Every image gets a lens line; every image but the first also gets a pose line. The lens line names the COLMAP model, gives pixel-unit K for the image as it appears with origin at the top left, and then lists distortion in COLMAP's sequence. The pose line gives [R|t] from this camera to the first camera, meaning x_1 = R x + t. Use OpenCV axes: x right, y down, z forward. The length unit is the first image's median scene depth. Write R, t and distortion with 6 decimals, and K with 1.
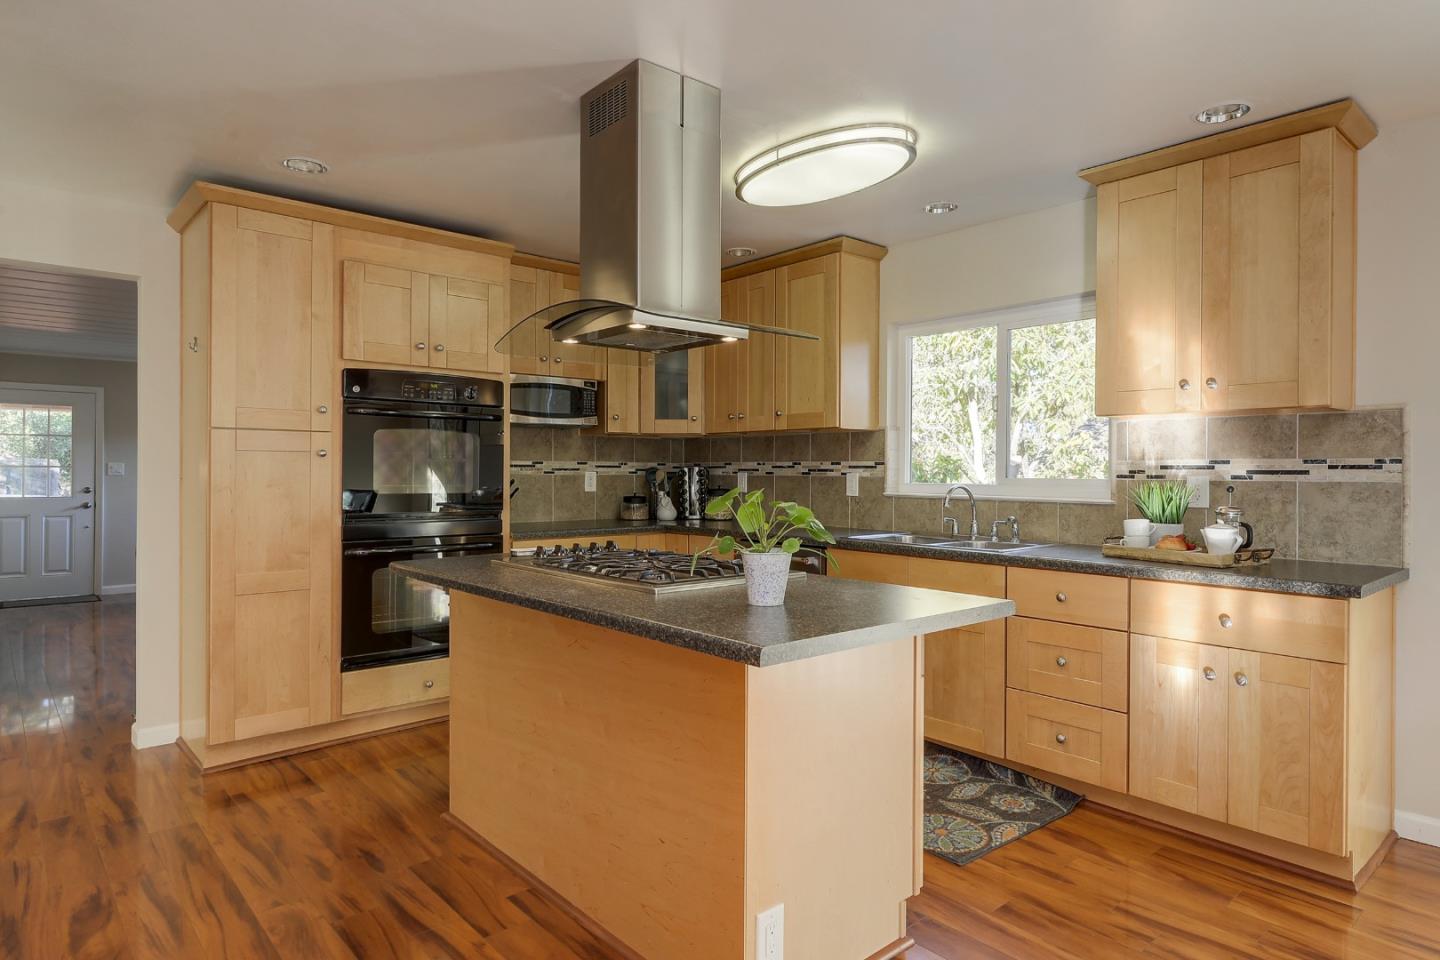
lens RADIAL K [[821.6, 0, 720.0], [0, 821.6, 480.0], [0, 0, 1]] dist [0.004072, 0.000505]
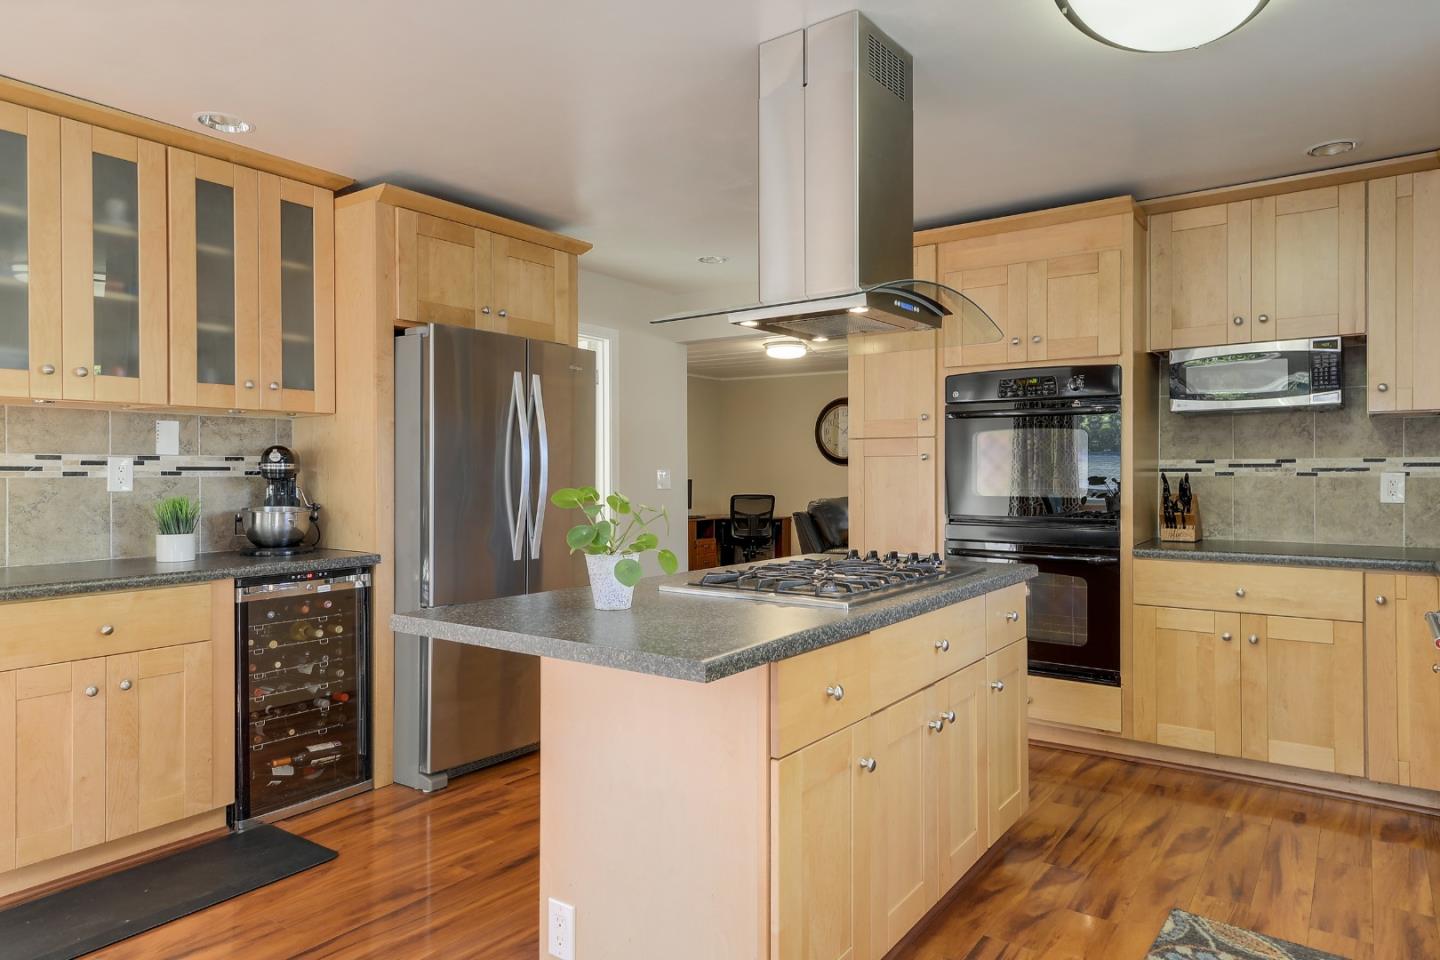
lens RADIAL K [[867.0, 0, 726.7], [0, 867.0, 474.6], [0, 0, 1]] dist [-0.006645, -0.000052]
pose [[0.216271, 0.001469, -0.976332, 0.422134], [-0.010919, 0.999940, -0.000914, -0.002341], [0.976272, 0.010859, 0.216274, 0.353461]]
